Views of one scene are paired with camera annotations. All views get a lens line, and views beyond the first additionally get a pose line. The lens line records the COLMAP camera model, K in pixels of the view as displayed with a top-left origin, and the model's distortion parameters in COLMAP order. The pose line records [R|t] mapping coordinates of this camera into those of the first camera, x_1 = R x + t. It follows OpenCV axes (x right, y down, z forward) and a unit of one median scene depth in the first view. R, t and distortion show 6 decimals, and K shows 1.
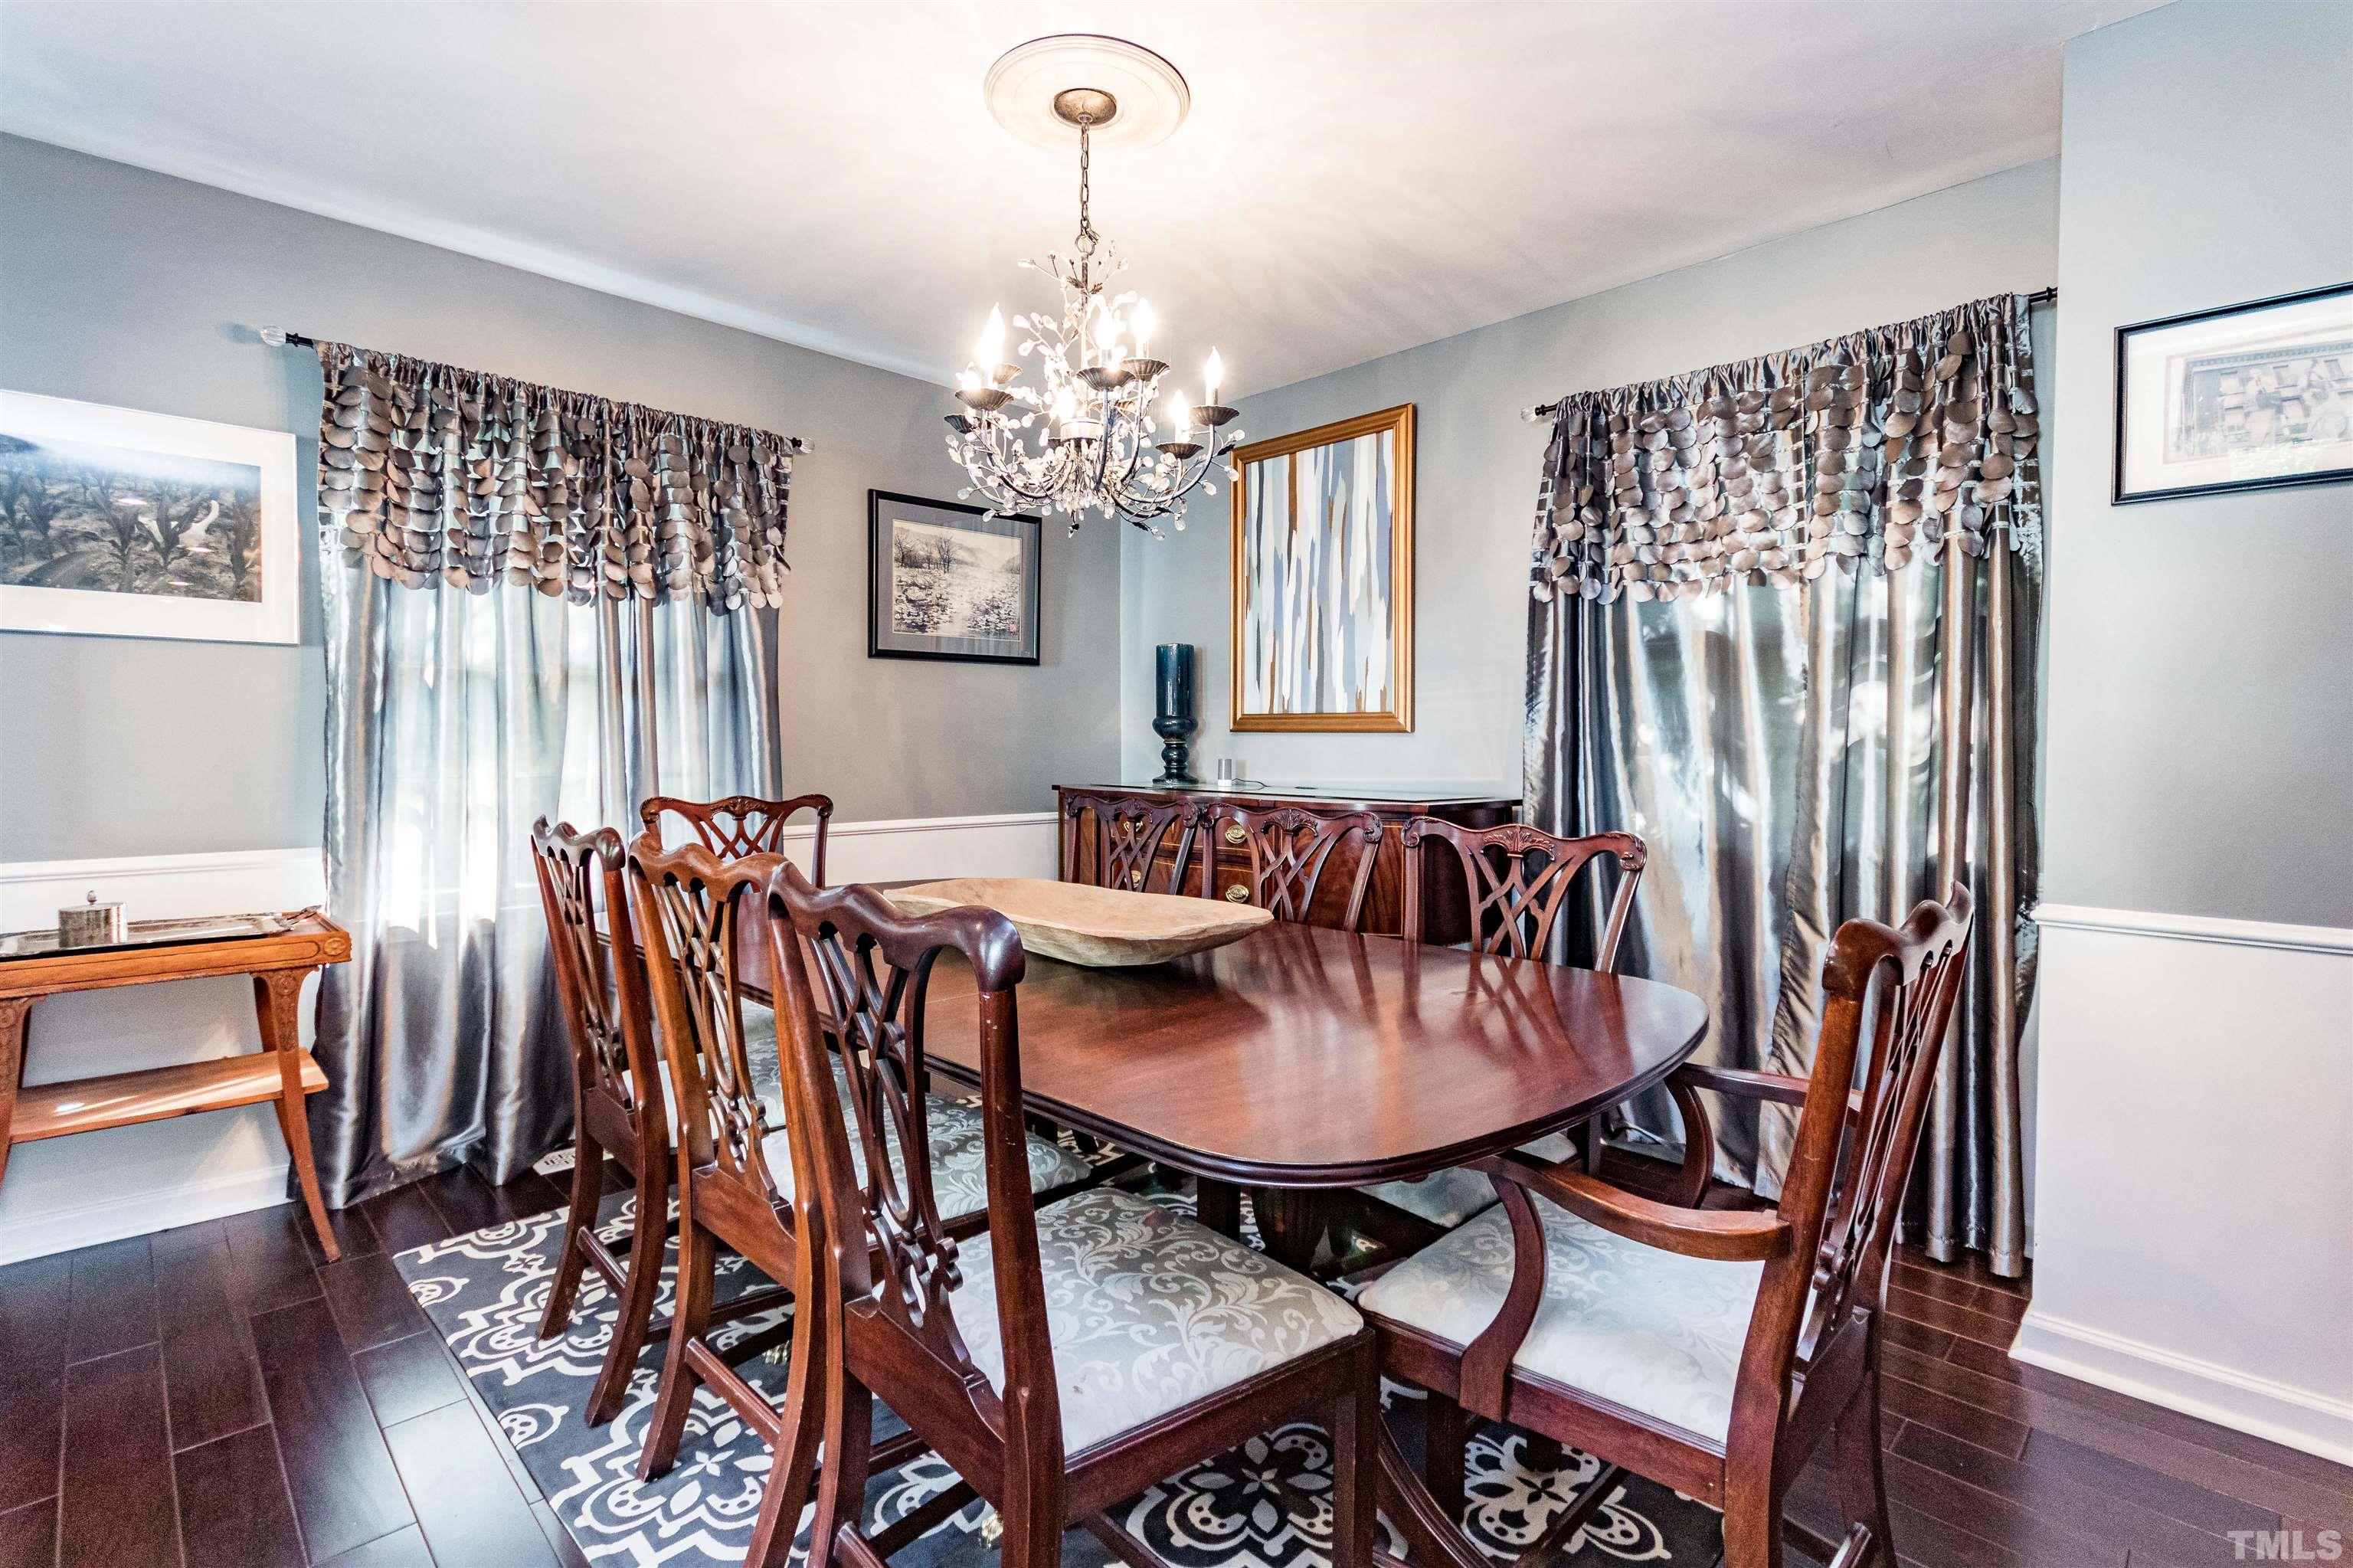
lens RADIAL K [[1099.7, 0, 1176.5], [0, 1099.7, 784.0], [0, 0, 1]] dist [0.000202, 0.000378]
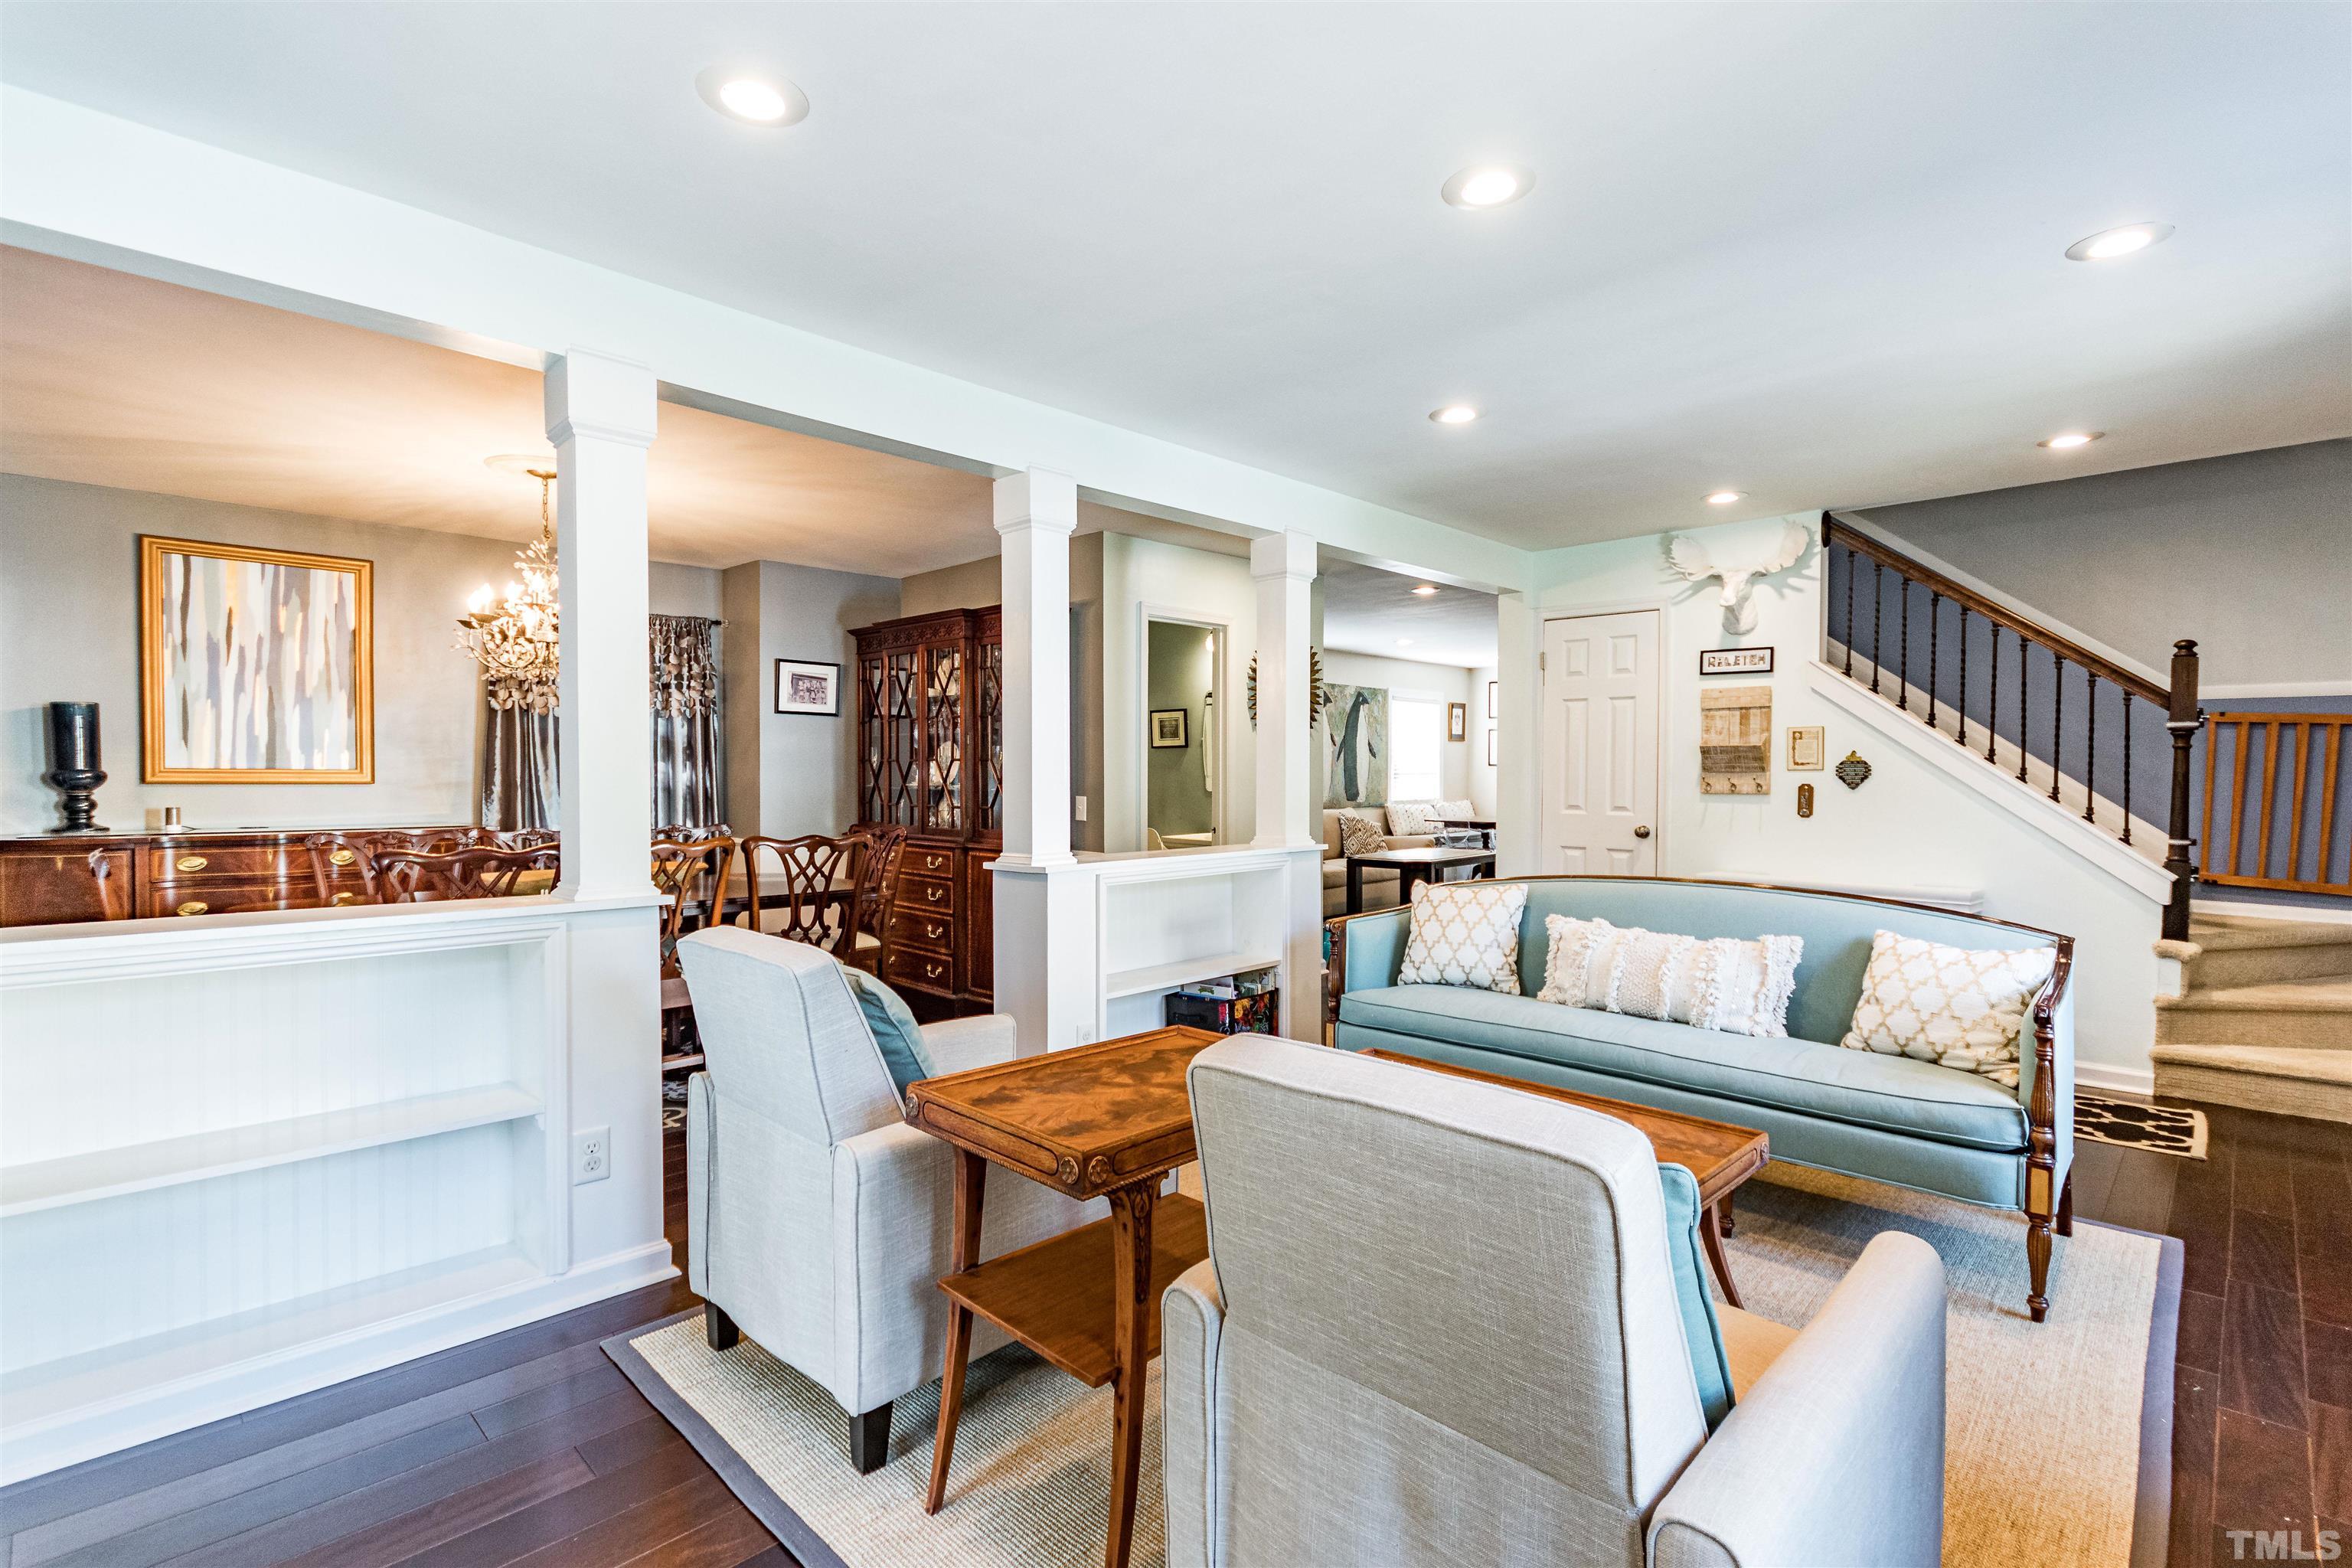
lens RADIAL K [[1099.2, 0, 1176.0], [0, 1099.2, 784.0], [0, 0, 1]] dist [0.000202, 0.000378]
pose [[-0.013236, -0.009752, 0.999865, -1.165547], [0.042735, 0.999033, 0.010309, -0.014125], [-0.998999, 0.042866, -0.012806, -0.056985]]
